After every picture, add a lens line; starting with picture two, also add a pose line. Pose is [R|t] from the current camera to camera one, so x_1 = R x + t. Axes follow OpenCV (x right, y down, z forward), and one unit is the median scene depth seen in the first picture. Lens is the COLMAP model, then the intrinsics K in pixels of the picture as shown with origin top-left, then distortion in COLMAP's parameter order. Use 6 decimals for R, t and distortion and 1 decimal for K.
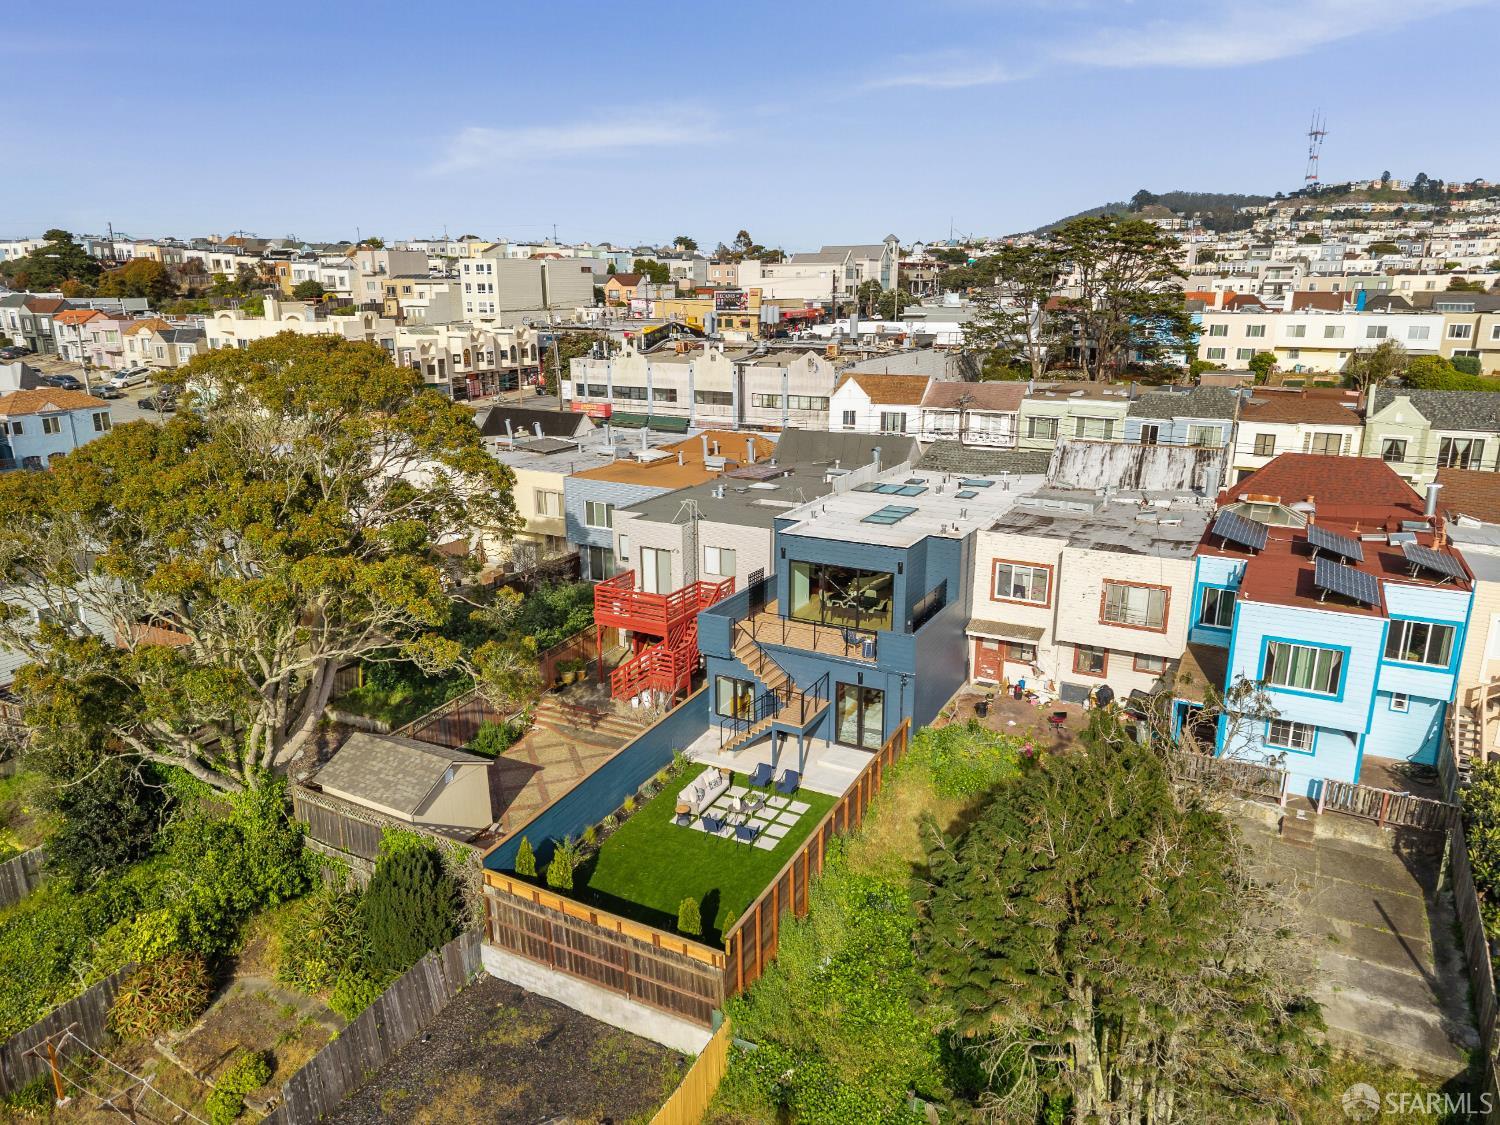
lens RADIAL K [[988.3, 0, 746.6], [0, 988.3, 568.9], [0, 0, 1]] dist [0.034168, -0.042219]
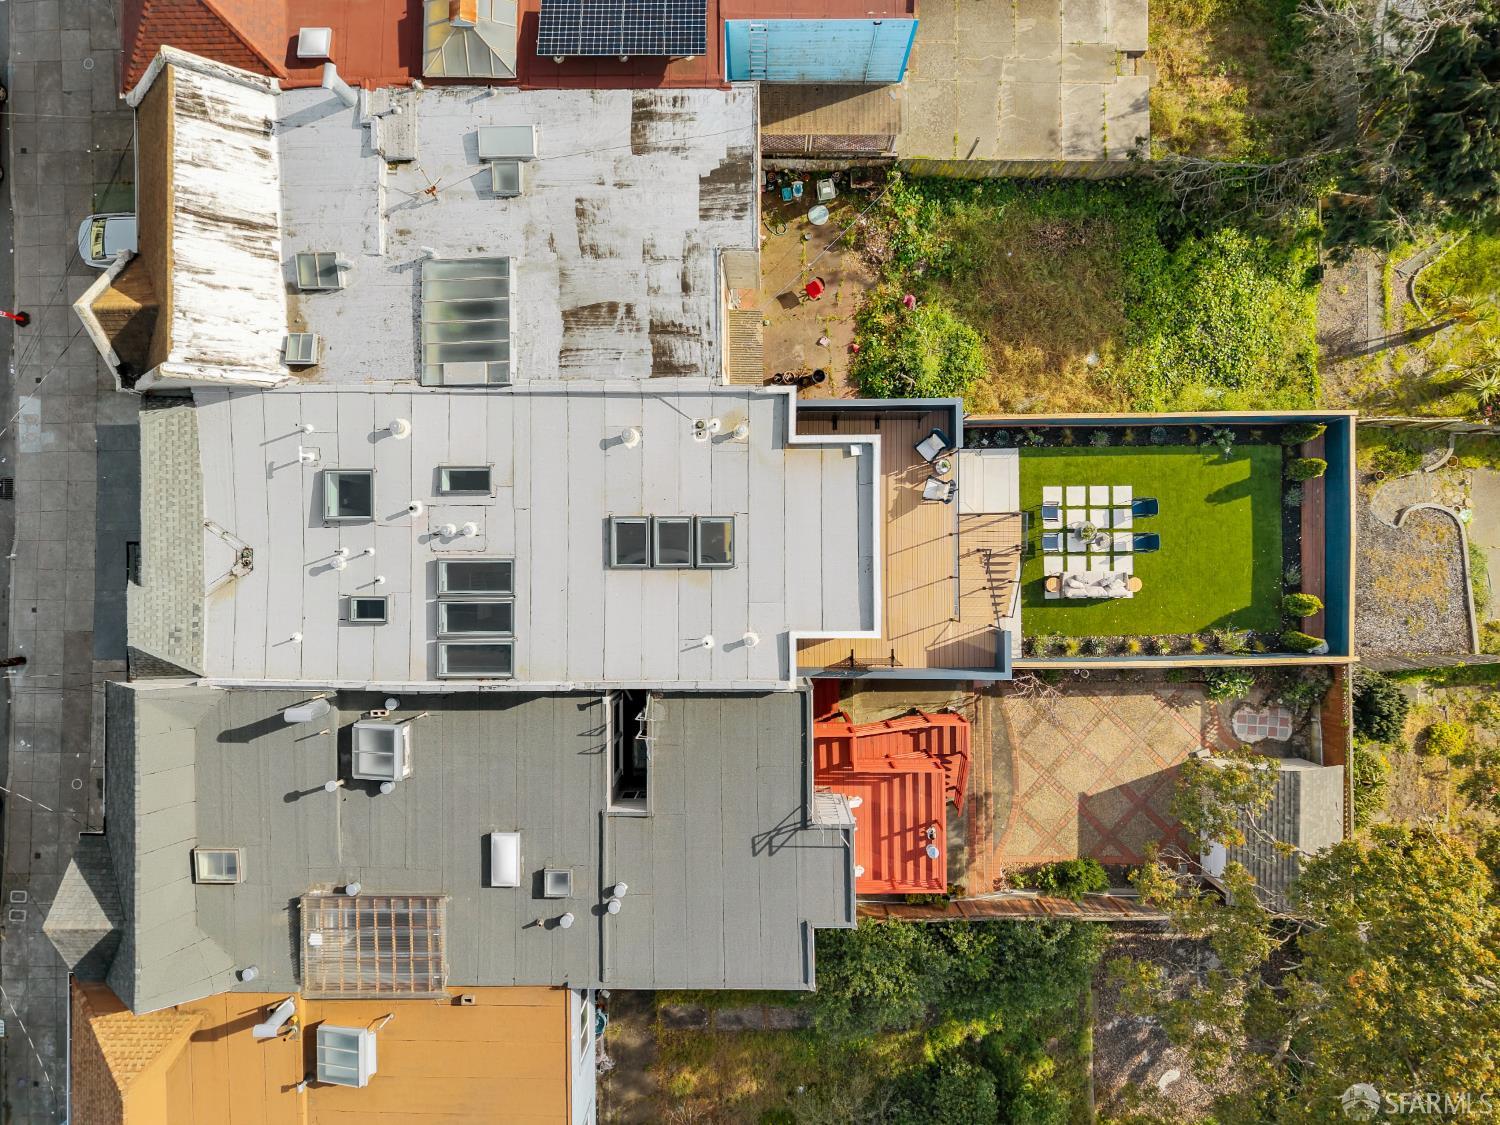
lens RADIAL K [[988.3, 0, 746.6], [0, 988.3, 568.9], [0, 0, 1]] dist [0.034168, -0.042219]
pose [[-0.483432, -0.875319, 0.010502, 0.110934], [0.264274, -0.134499, 0.955023, -0.705064], [-0.834537, 0.464464, 0.296345, 0.861642]]
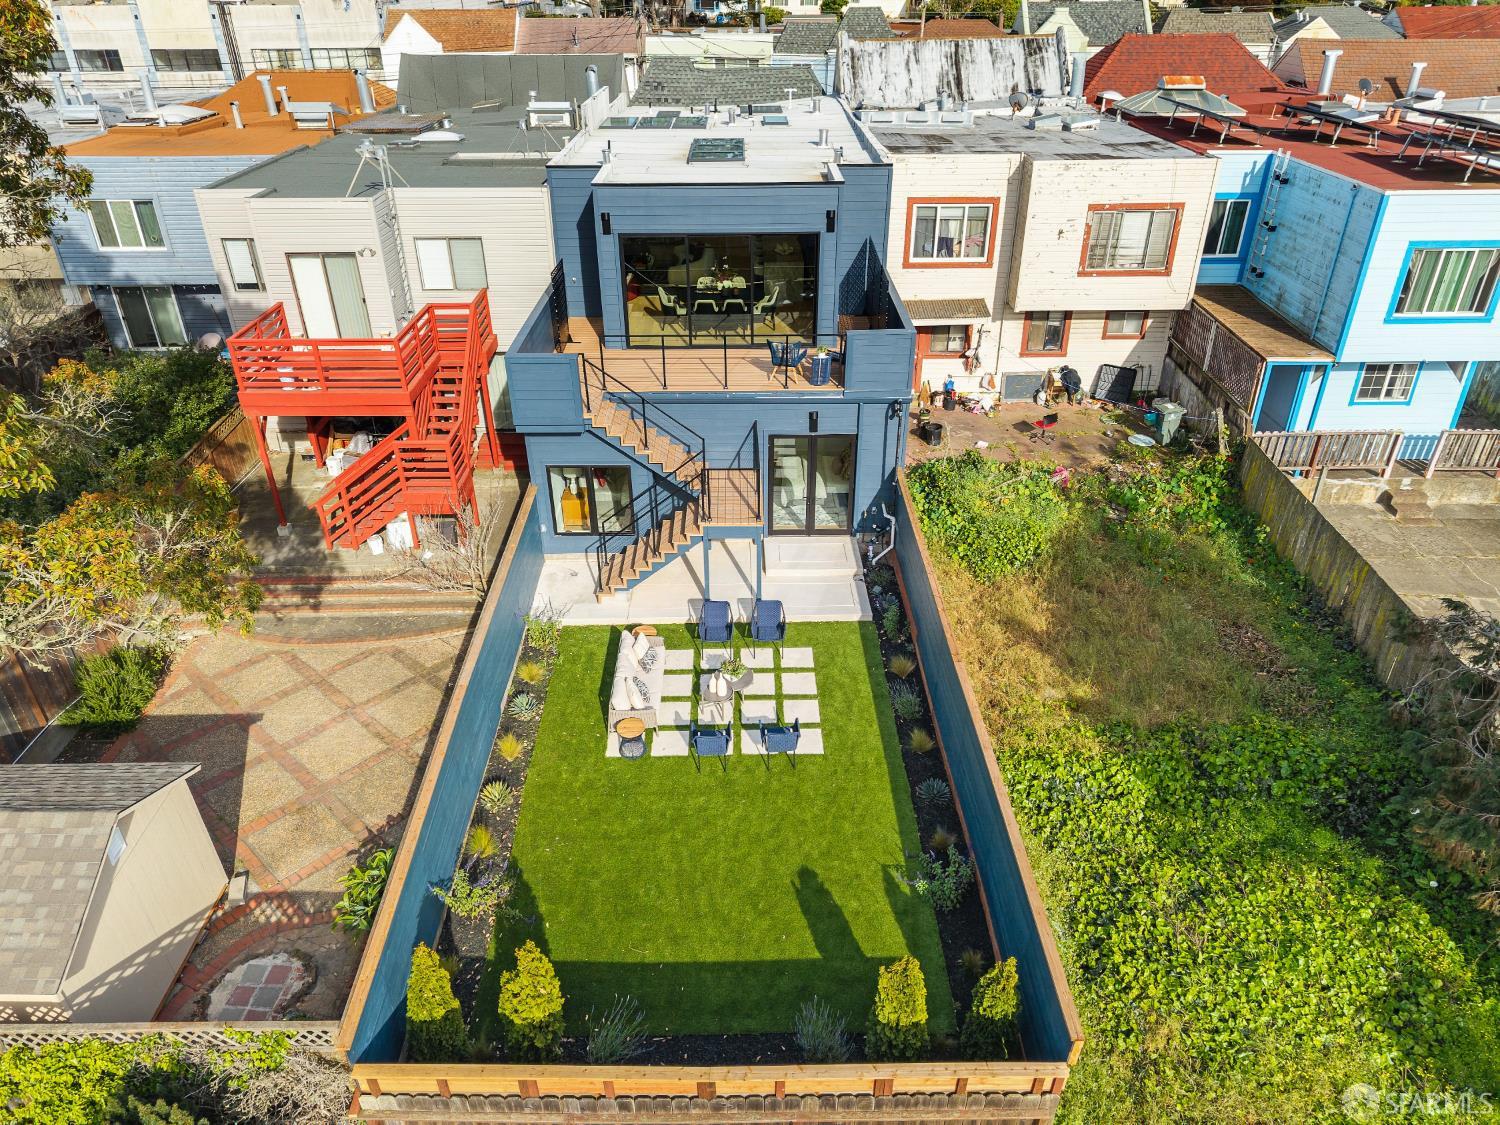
lens RADIAL K [[988.3, 0, 746.6], [0, 988.3, 568.9], [0, 0, 1]] dist [0.034168, -0.042219]
pose [[0.873233, -0.249484, 0.418596, -0.176030], [0.131560, 0.947804, 0.290445, 0.016575], [-0.469208, -0.198556, 0.860476, 0.454357]]
